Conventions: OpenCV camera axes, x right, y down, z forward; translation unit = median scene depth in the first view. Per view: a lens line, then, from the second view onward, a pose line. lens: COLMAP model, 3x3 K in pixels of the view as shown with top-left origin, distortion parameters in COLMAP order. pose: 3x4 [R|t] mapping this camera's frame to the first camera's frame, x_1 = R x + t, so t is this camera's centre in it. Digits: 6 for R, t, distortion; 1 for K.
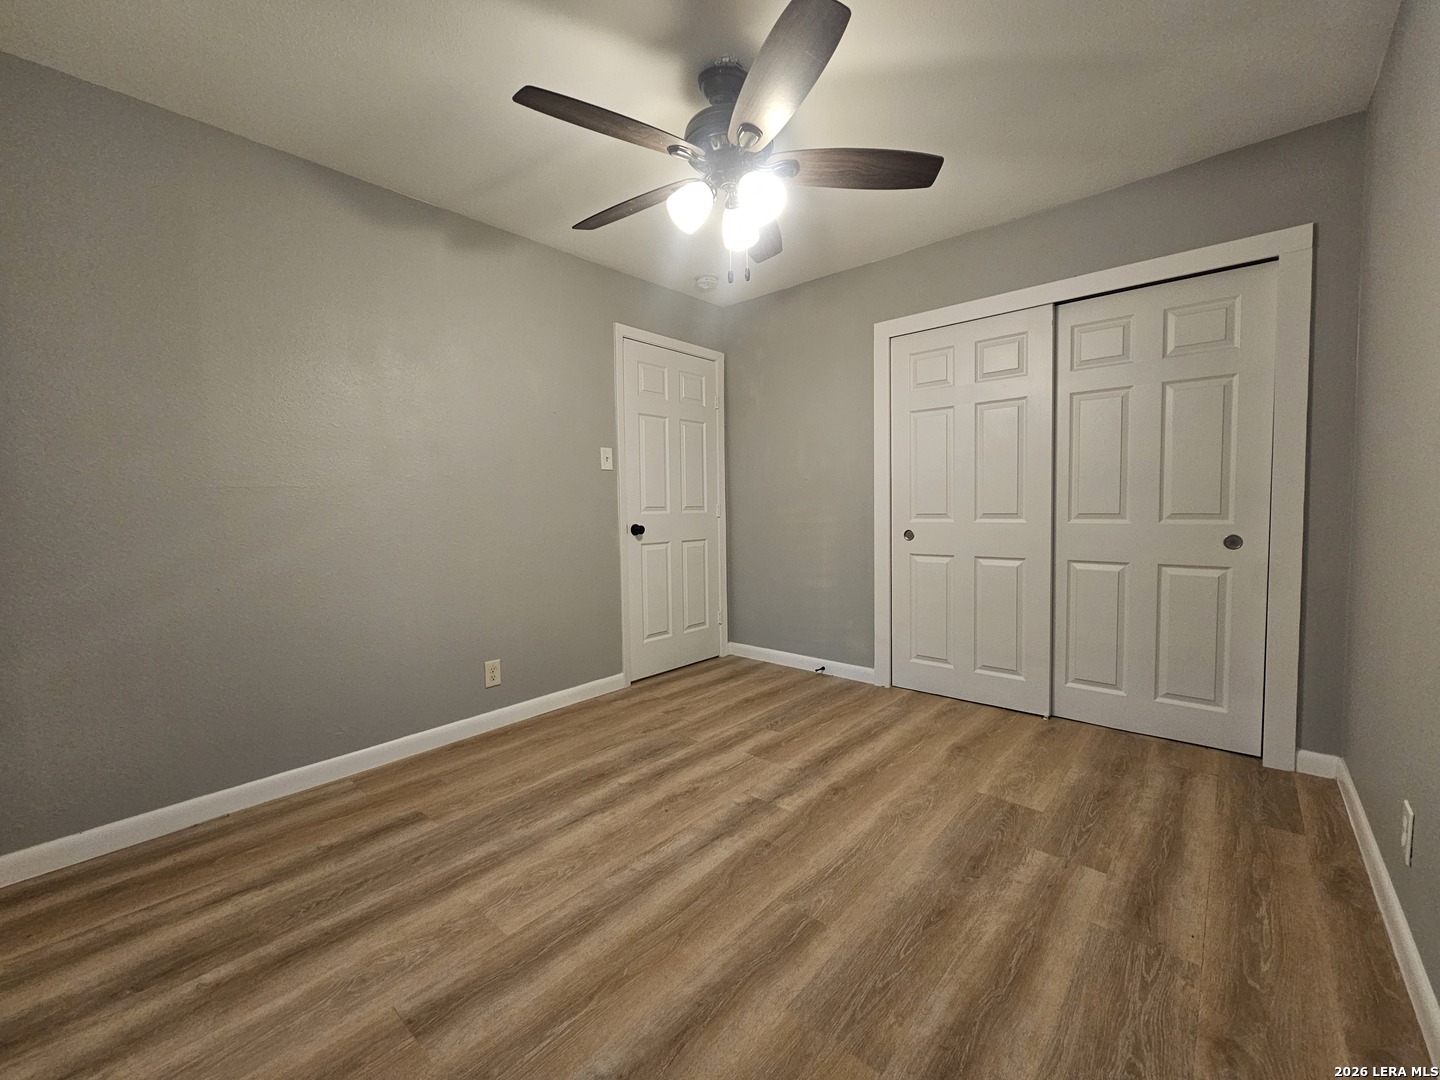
lens RADIAL K [[590.1, 0, 718.3], [0, 590.1, 540.5], [0, 0, 1]] dist [0.000227, -0.001405]
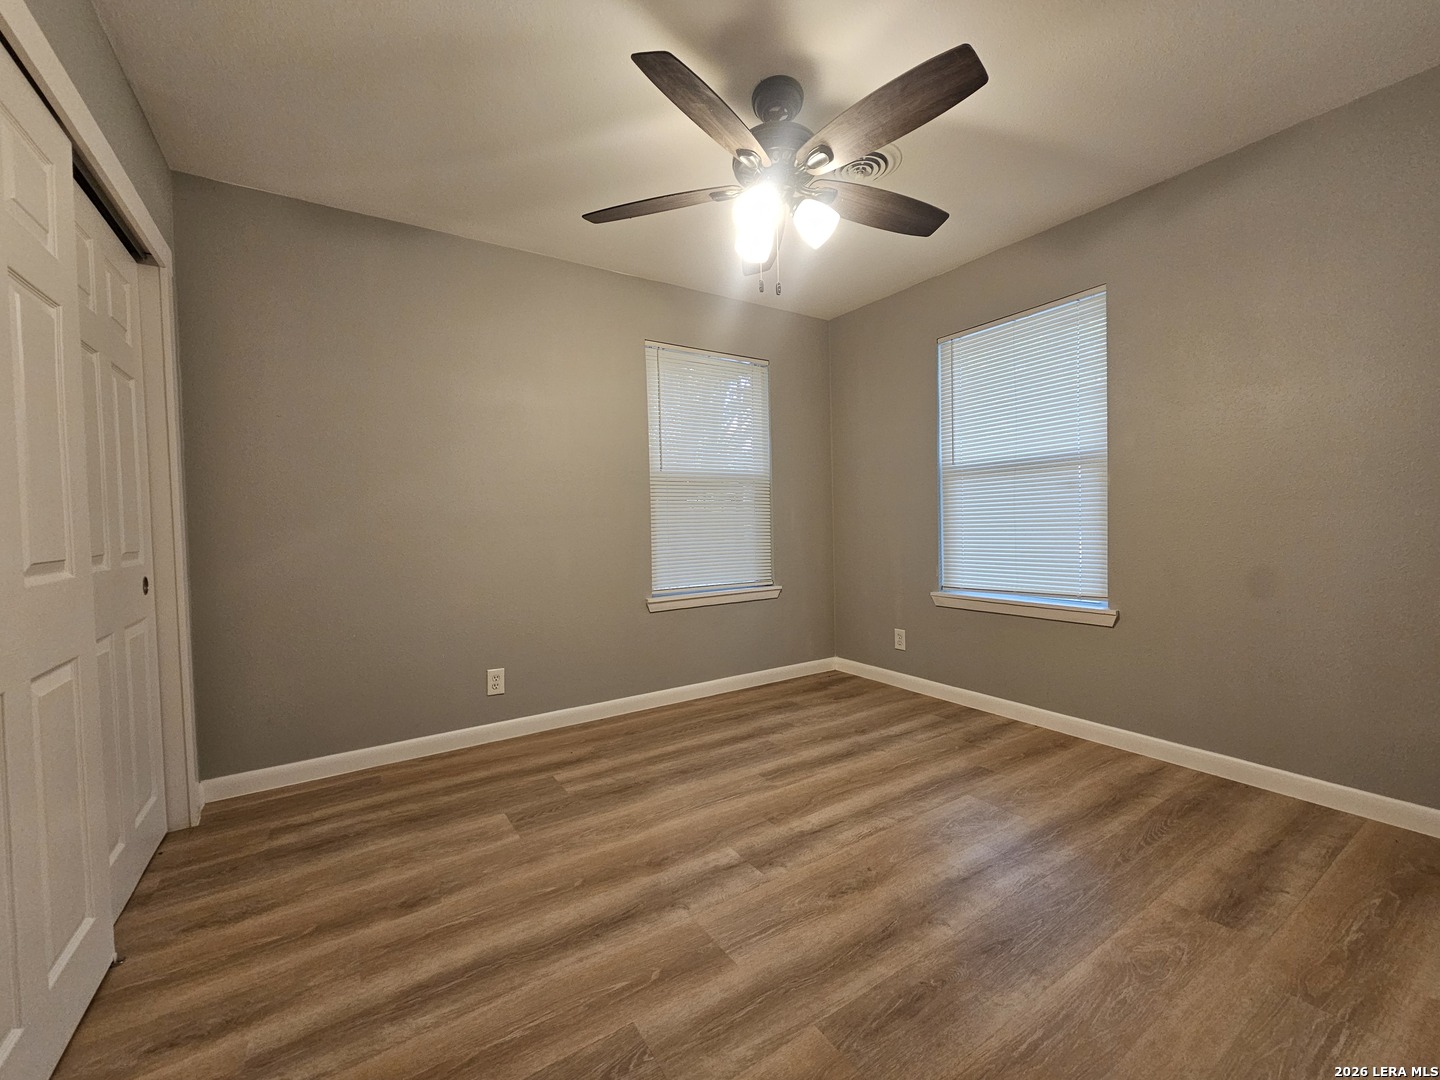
lens RADIAL K [[590.1, 0, 720.4], [0, 590.1, 535.0], [0, 0, 1]] dist [0.000227, -0.001405]
pose [[-0.964138, 0.034869, 0.263102, -0.131975], [0.058010, 0.995048, 0.080706, -0.109319], [-0.258985, 0.093075, -0.961387, 1.981115]]
